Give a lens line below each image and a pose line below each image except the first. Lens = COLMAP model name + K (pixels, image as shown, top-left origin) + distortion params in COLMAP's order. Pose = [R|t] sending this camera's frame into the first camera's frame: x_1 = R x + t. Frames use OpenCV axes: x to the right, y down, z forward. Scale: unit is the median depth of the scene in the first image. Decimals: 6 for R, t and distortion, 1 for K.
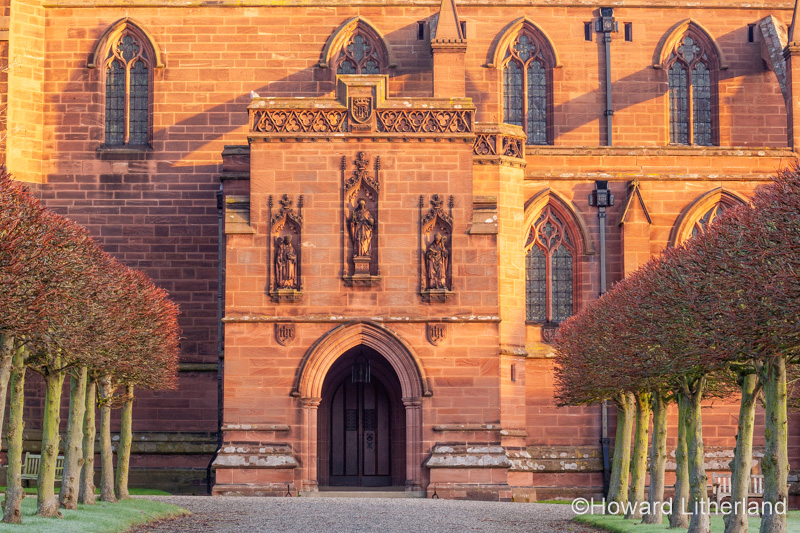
lens RADIAL K [[2463.1, 0, 400.0], [0, 2463.1, 266.5], [0, 0, 1]] dist [-0.314557, -0.218679]
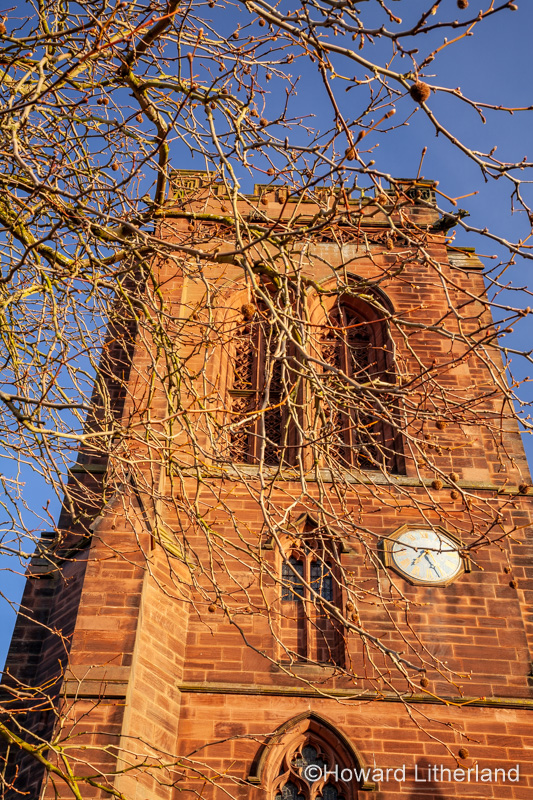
lens RADIAL K [[1123.4, 0, 266.5], [0, 1123.4, 400.0], [0, 0, 1]] dist [0.207971, 0.017086]
pose [[0.999456, 0.032965, -0.001060, -0.148437], [-0.024620, 0.724292, -0.689054, 0.052687], [-0.021947, 0.688705, 0.724710, 0.862977]]
